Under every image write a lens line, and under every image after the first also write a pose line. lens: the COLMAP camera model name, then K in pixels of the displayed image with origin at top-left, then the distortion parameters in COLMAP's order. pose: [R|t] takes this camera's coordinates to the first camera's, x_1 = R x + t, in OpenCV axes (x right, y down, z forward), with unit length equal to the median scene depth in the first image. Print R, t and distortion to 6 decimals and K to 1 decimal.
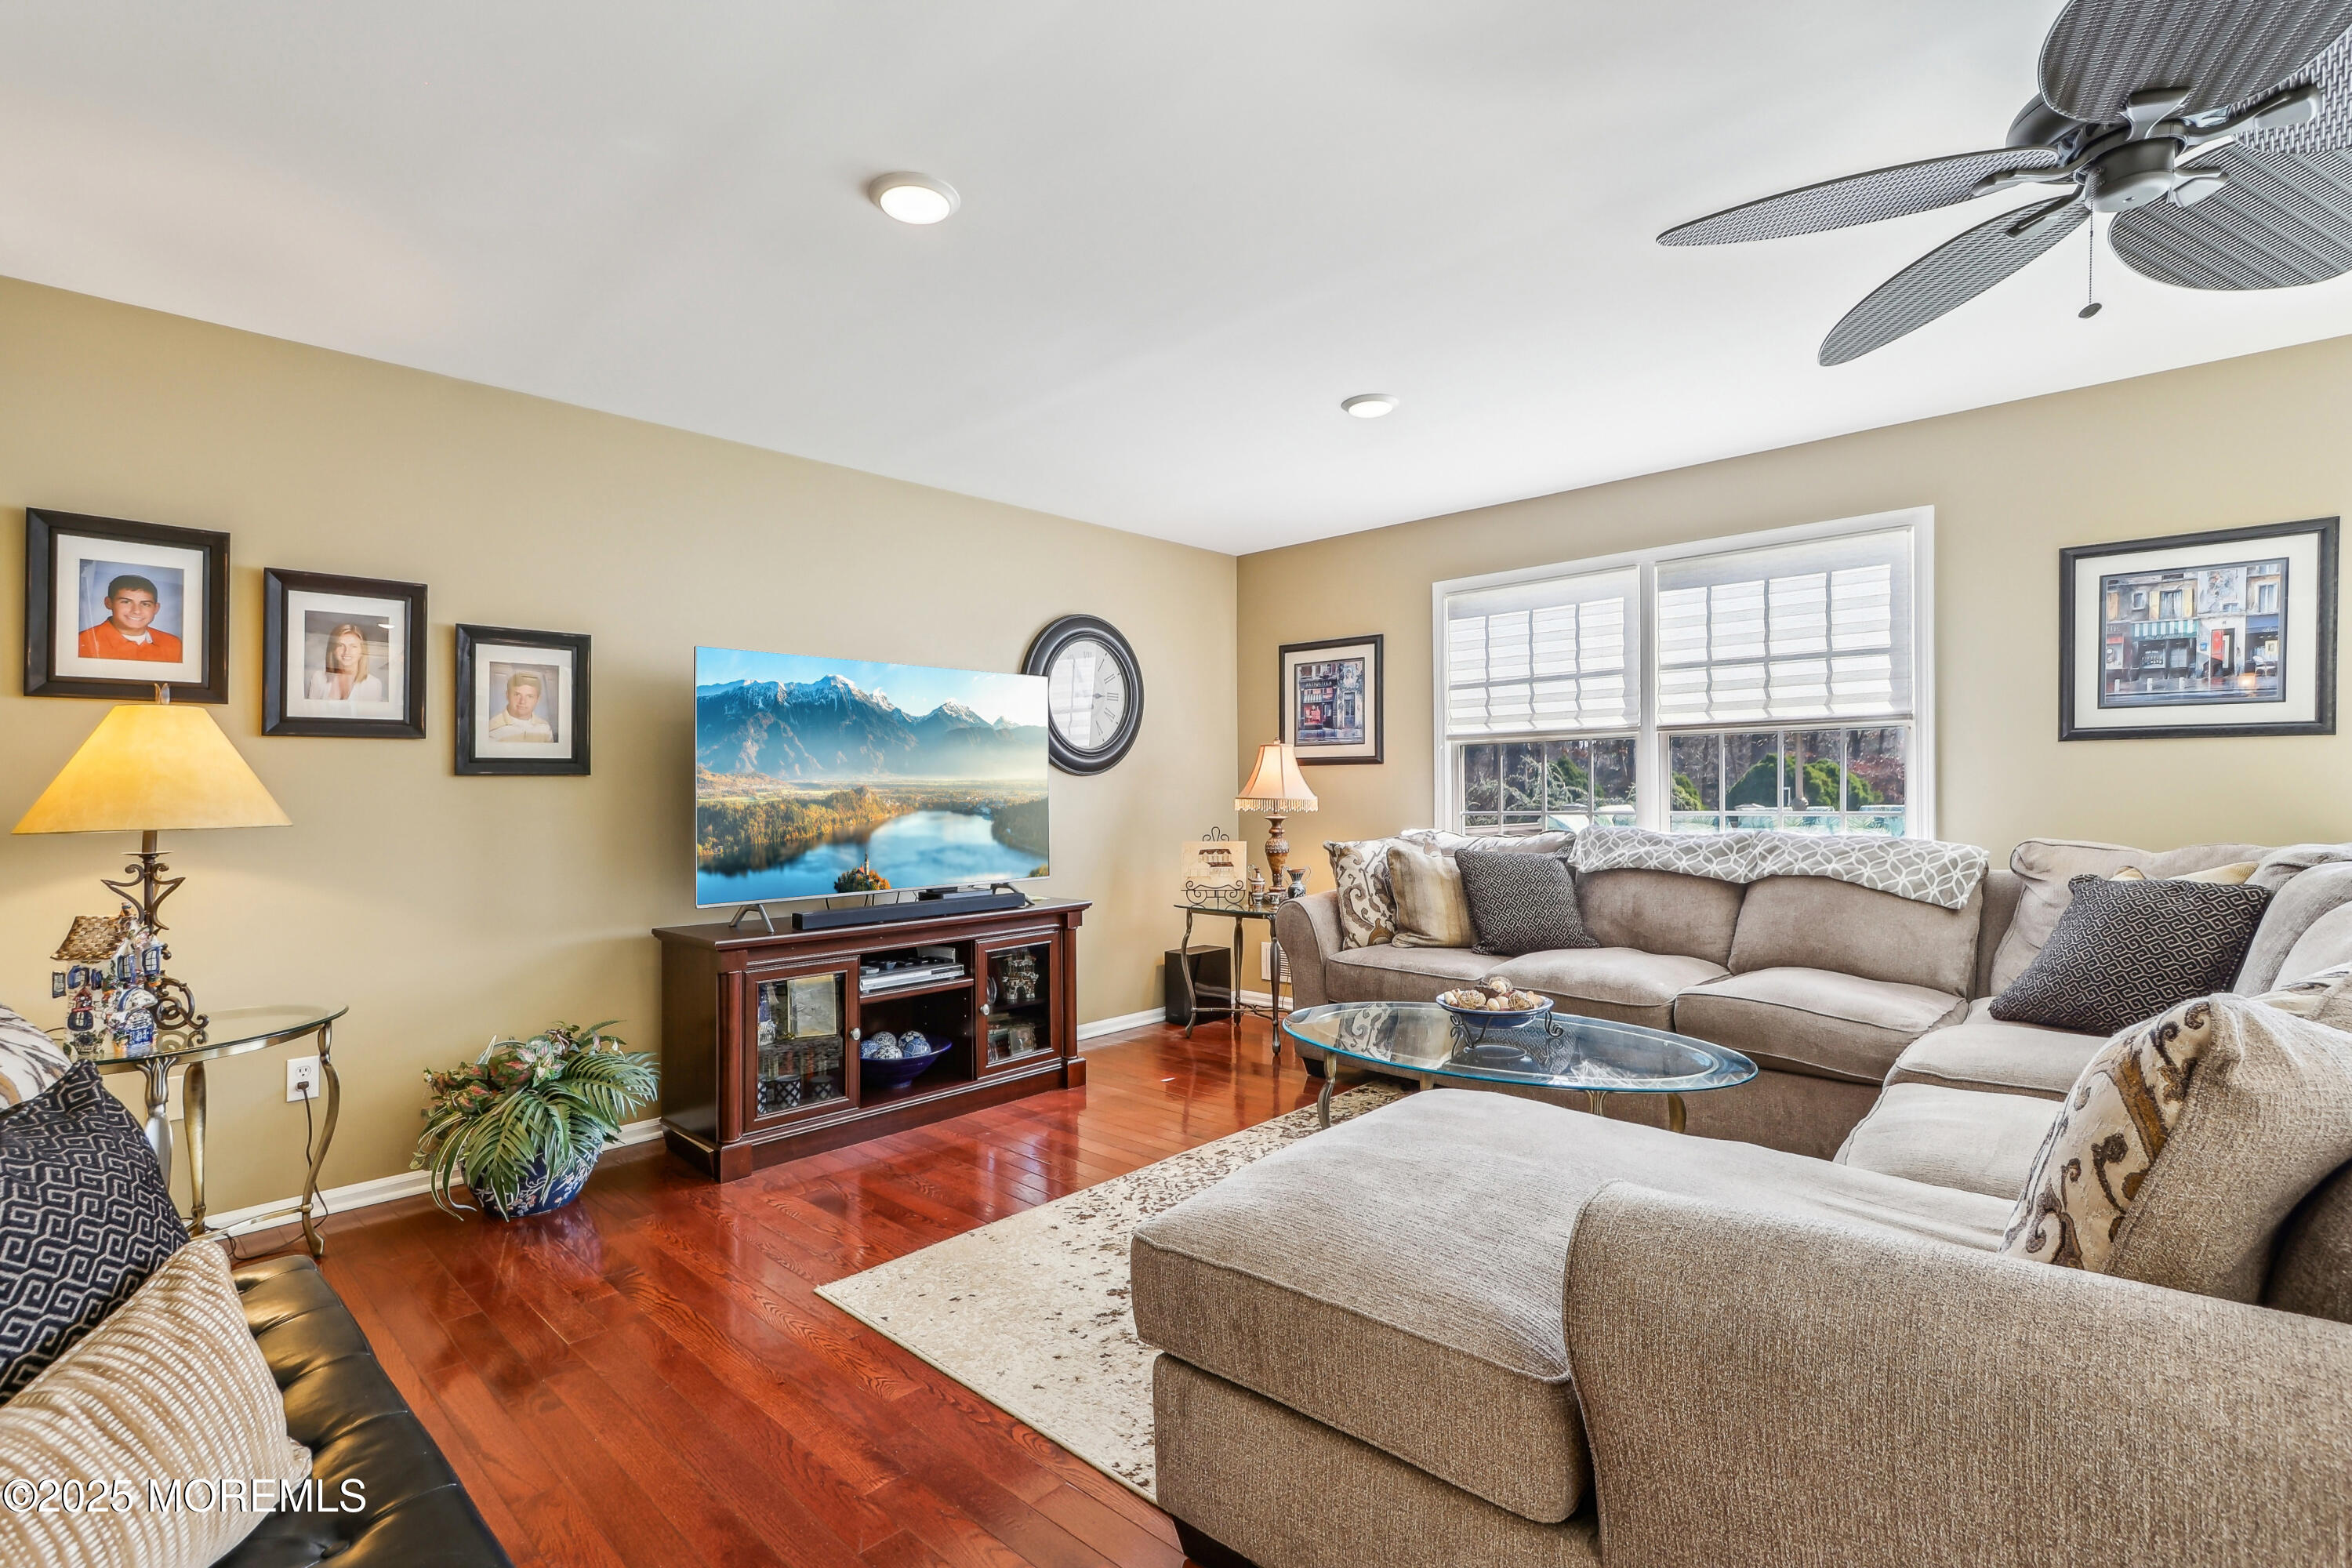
lens RADIAL K [[1096.8, 0, 1212.4], [0, 1096.8, 767.9], [0, 0, 1]] dist [-0.011345, 0.002883]
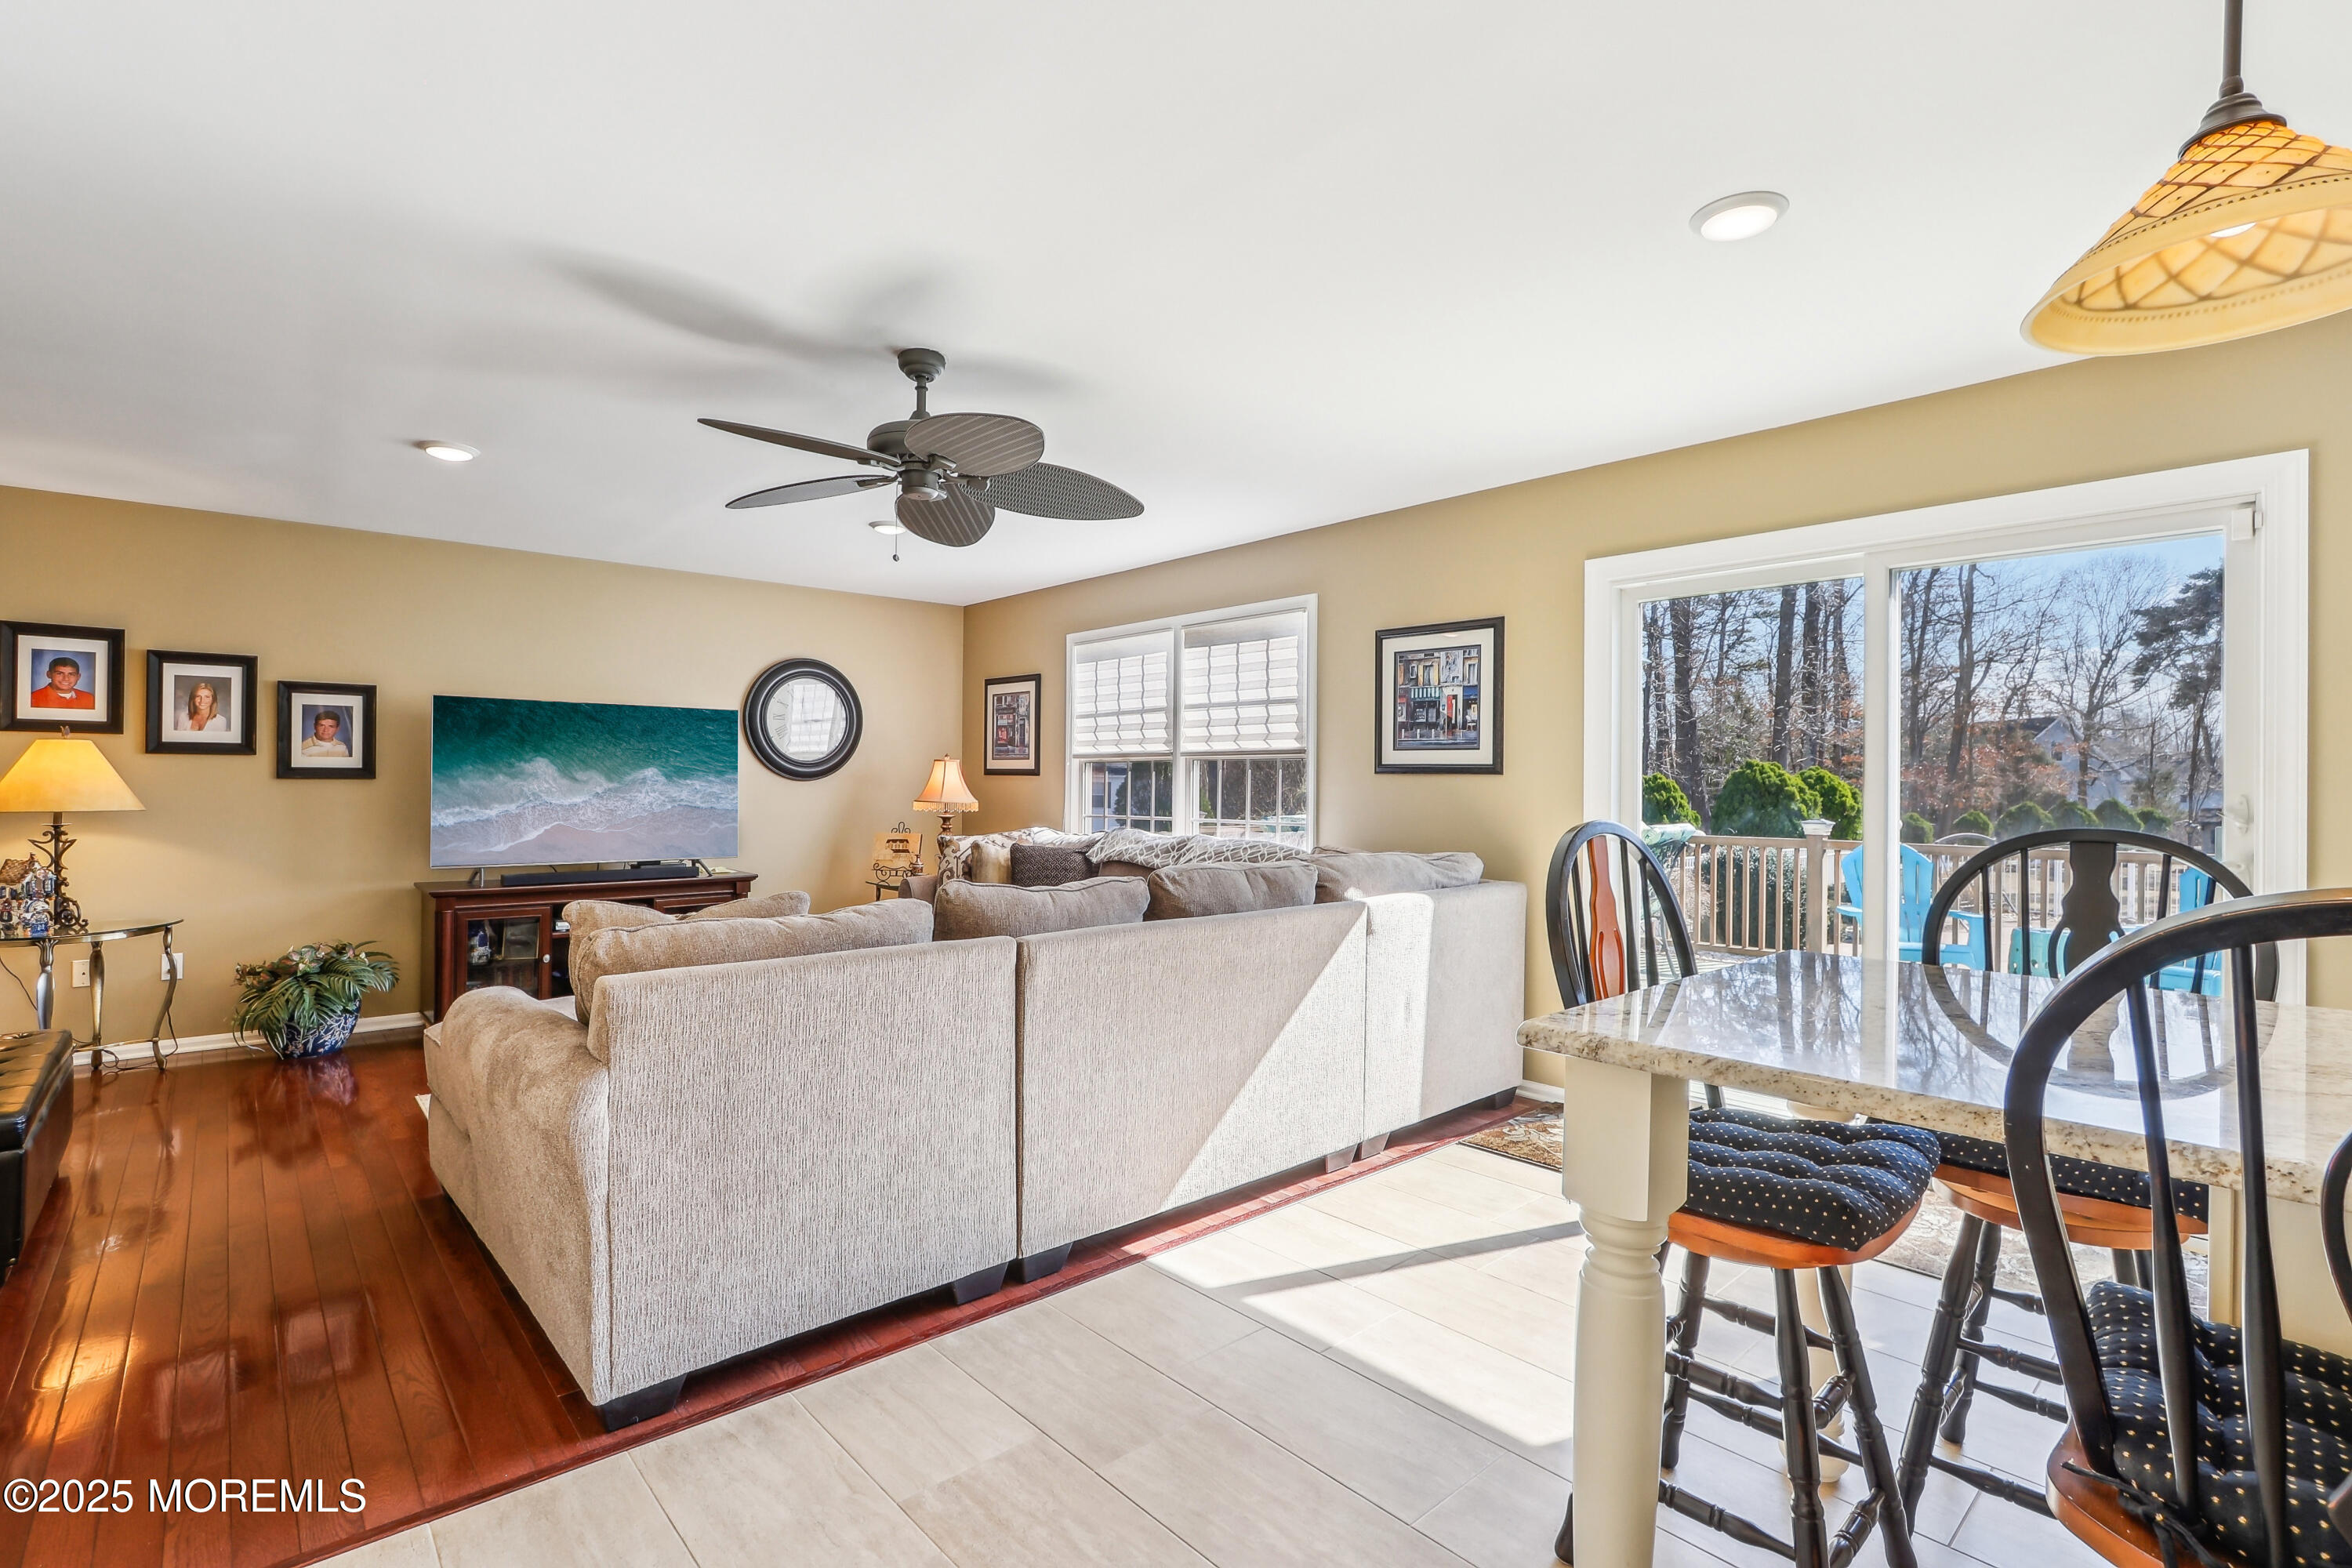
lens RADIAL K [[1096.8, 0, 1184.9], [0, 1096.8, 779.1], [0, 0, 1]] dist [-0.011345, 0.002883]
pose [[0.994705, 0.018202, -0.101143, 0.738261], [-0.016455, 0.999701, 0.018088, -0.041507], [0.101442, -0.016328, 0.994707, -0.402969]]
